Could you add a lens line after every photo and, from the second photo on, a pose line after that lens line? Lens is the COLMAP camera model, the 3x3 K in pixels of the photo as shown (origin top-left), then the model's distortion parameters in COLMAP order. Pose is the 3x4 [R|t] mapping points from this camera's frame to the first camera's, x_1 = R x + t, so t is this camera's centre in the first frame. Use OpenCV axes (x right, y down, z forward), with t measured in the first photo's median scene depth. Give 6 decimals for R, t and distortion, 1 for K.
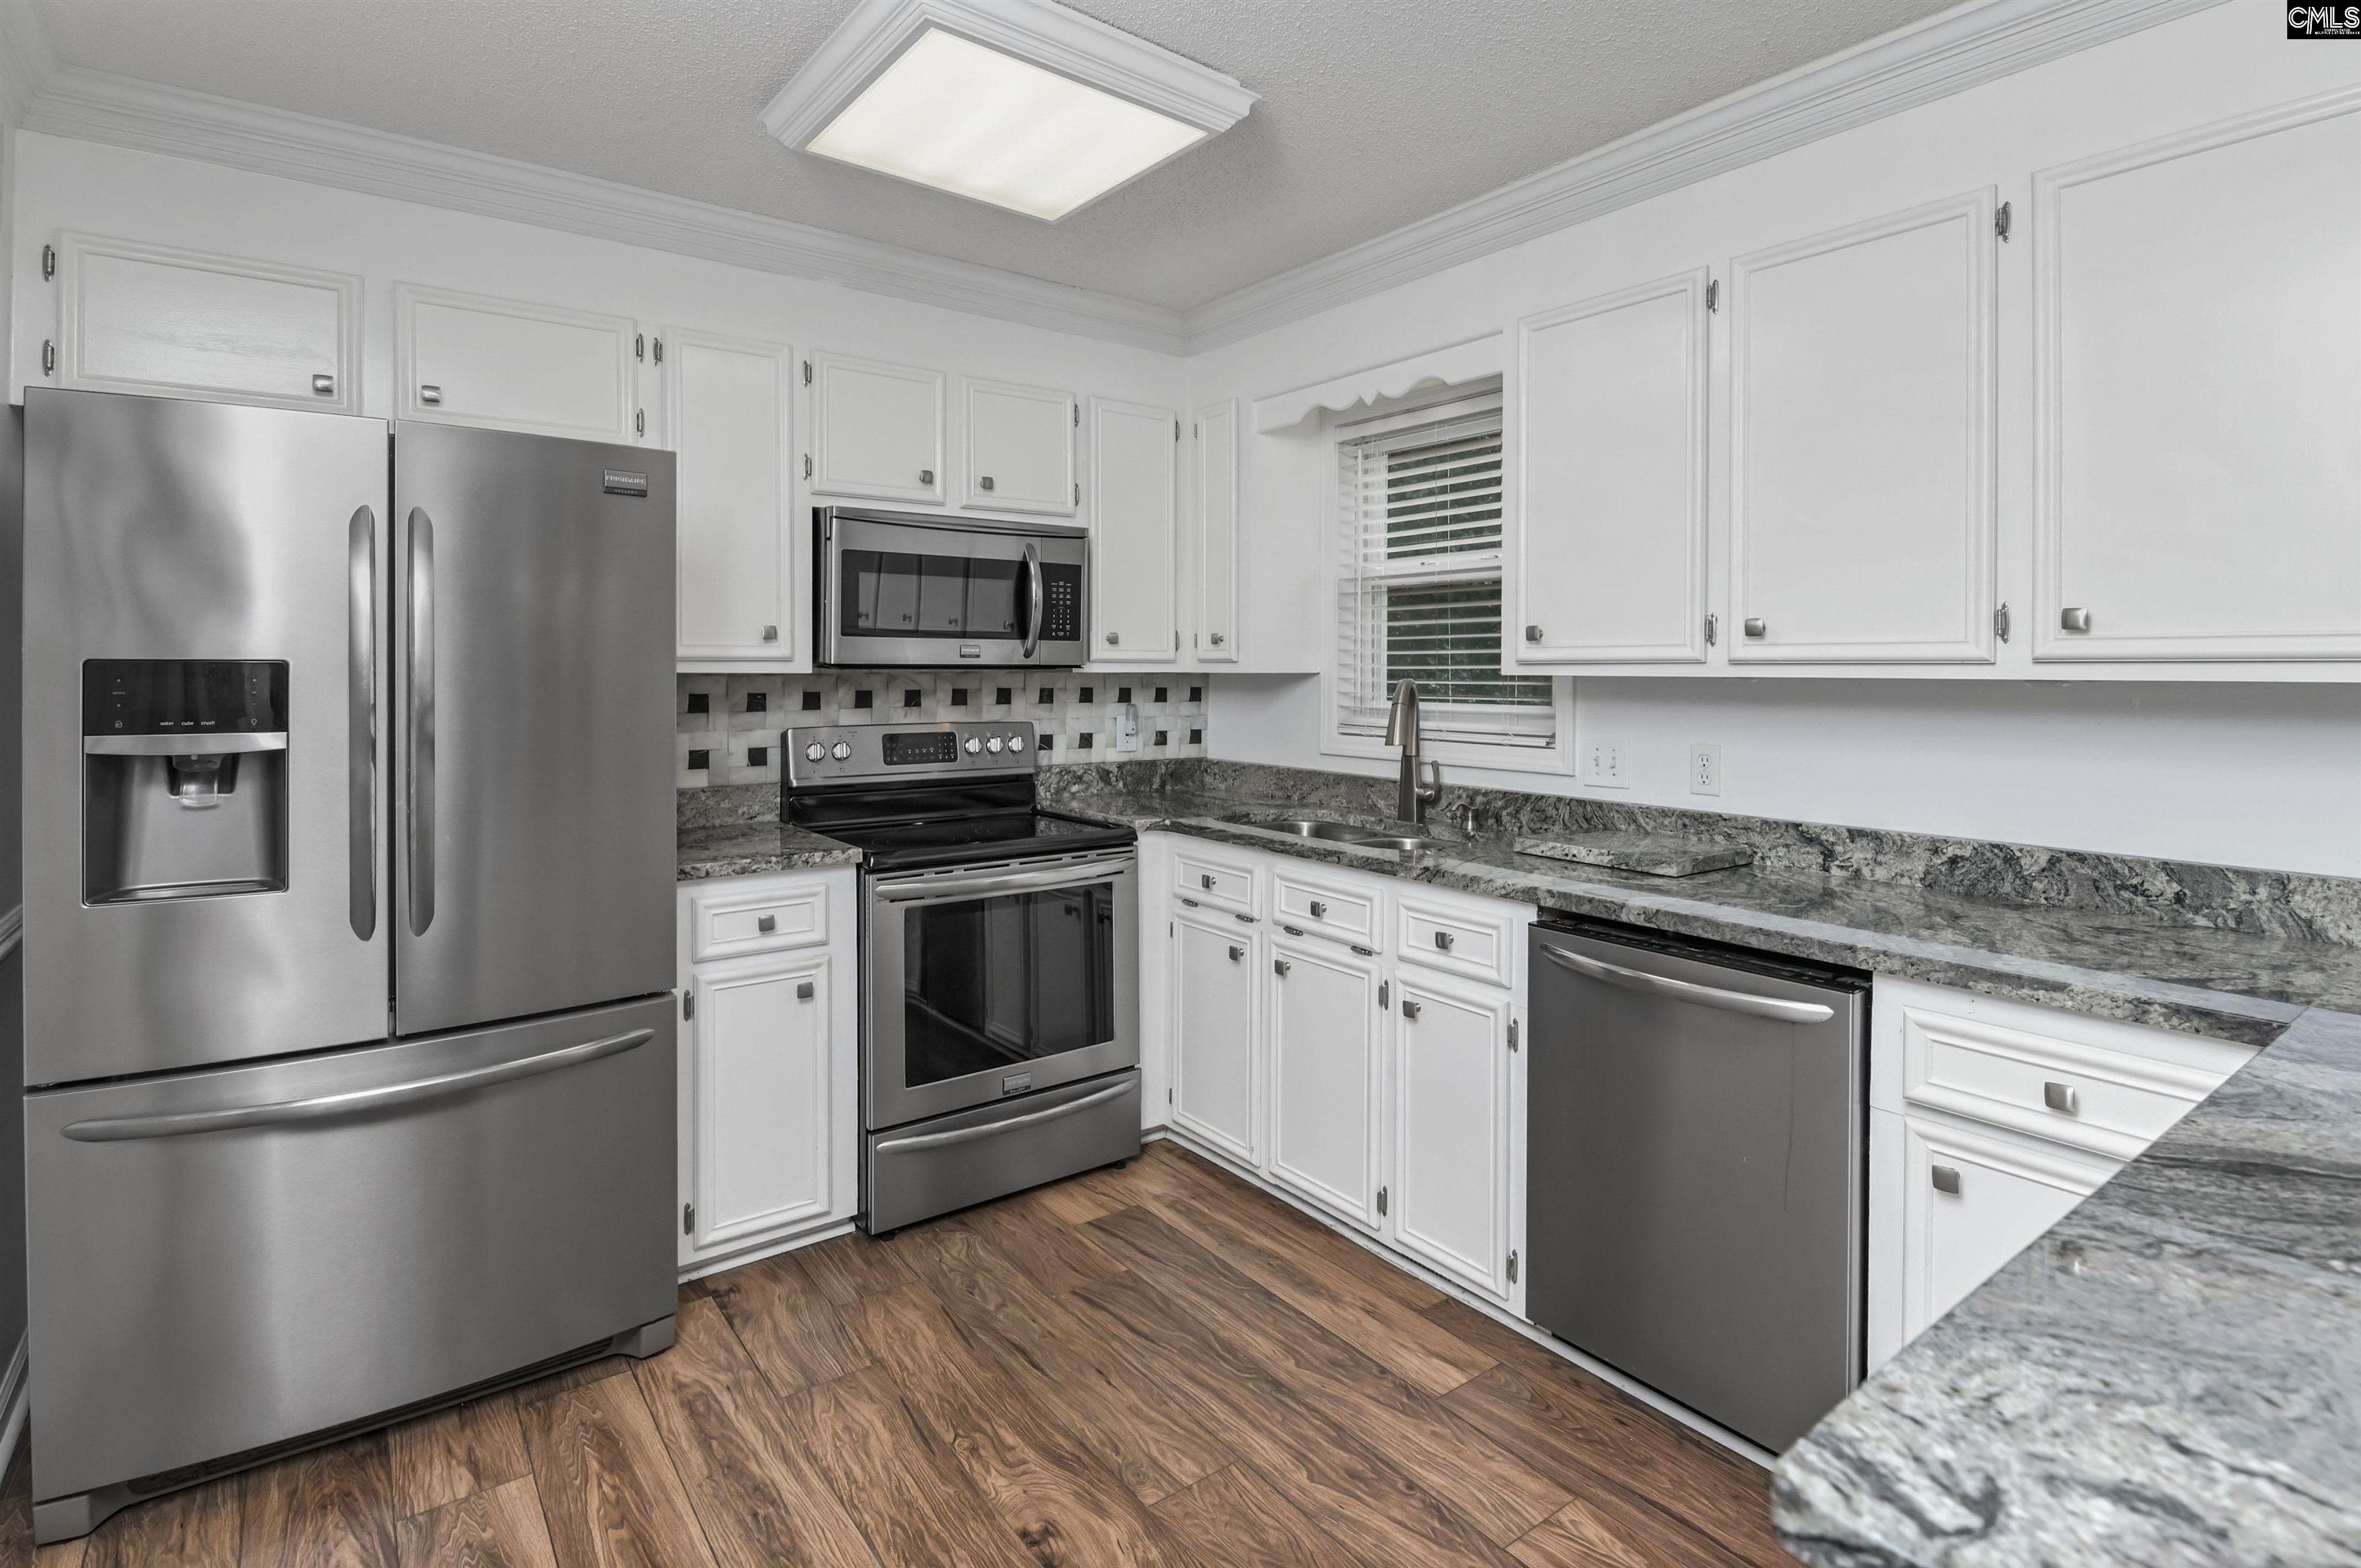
lens RADIAL K [[1181.7, 0, 1225.9], [0, 1181.7, 665.9], [0, 0, 1]] dist [-0.000405, -0.008188]
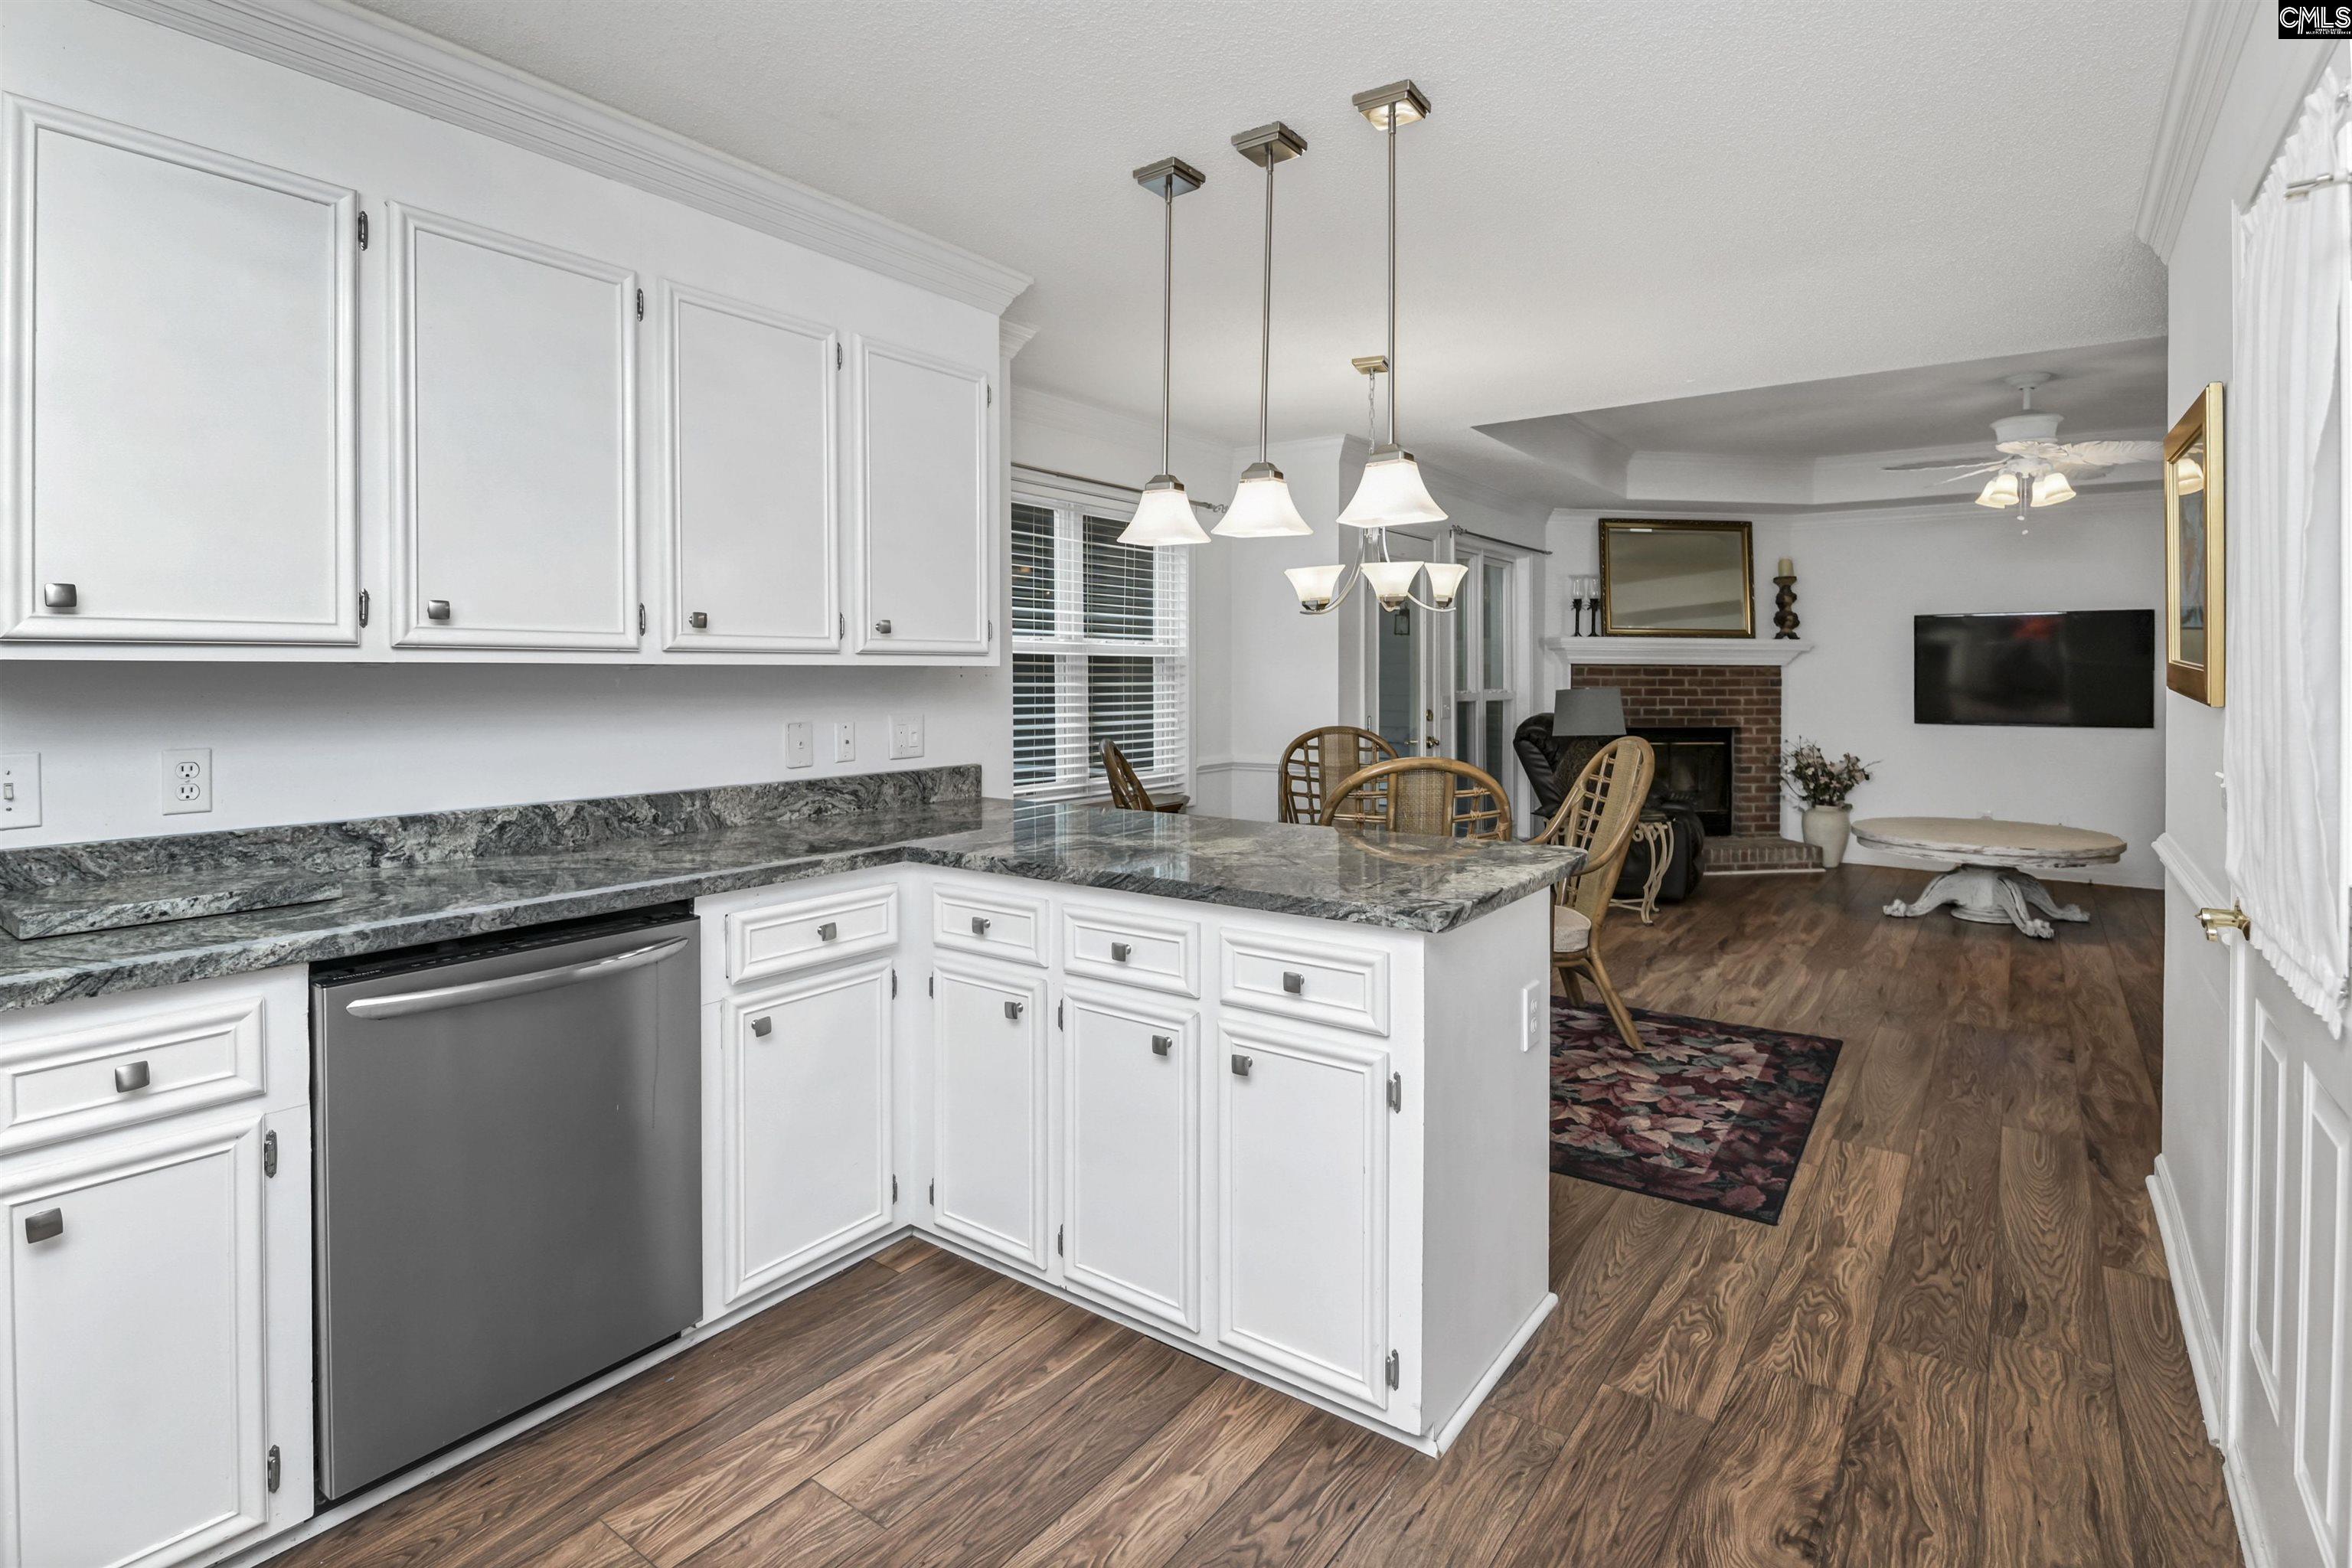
lens RADIAL K [[1188.0, 0, 1162.6], [0, 1188.0, 691.2], [0, 0, 1]] dist [-0.001016, -0.009421]
pose [[-0.283603, -0.018552, 0.958762, -0.524827], [-0.002797, 0.999825, 0.018519, 0.011476], [-0.958938, 0.002571, -0.283606, 0.592449]]
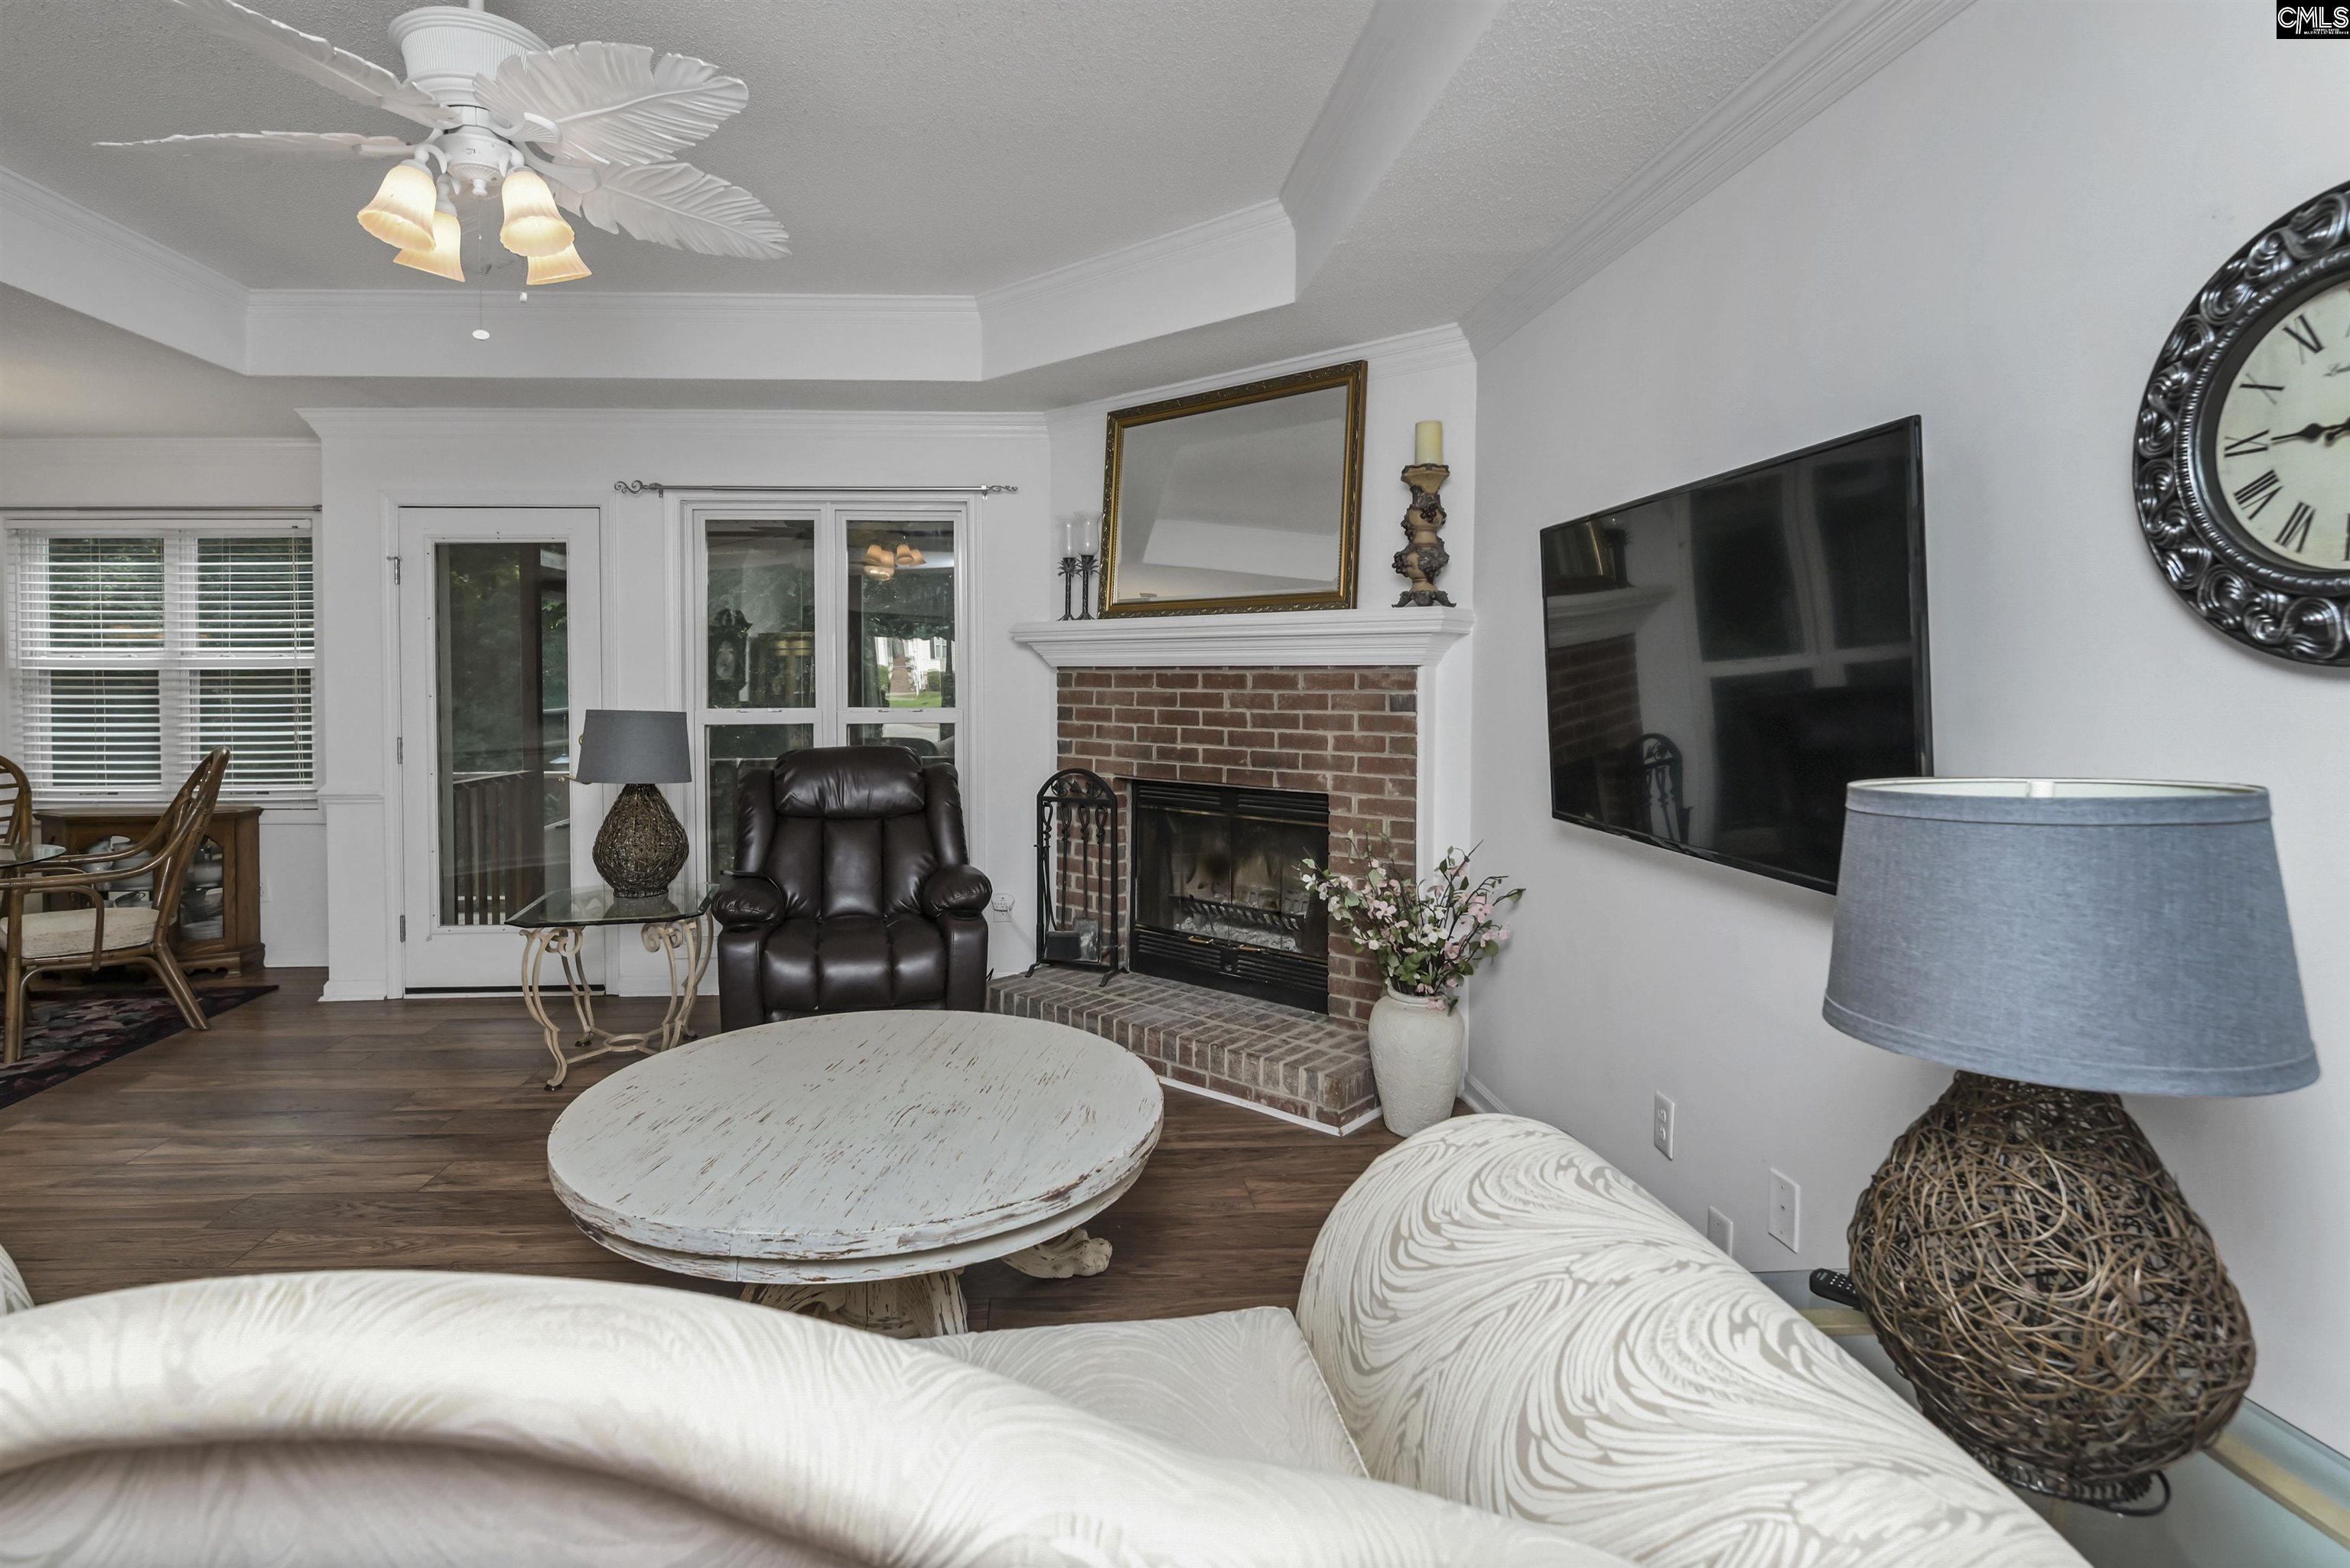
lens RADIAL K [[1172.5, 0, 1097.3], [0, 1172.5, 704.2], [0, 0, 1]] dist [0.000453, -0.000659]
pose [[0.581642, -0.027539, 0.812978, 0.619387], [0.006436, 0.999551, 0.029254, 0.000267], [-0.813419, -0.011782, 0.581559, -2.269808]]
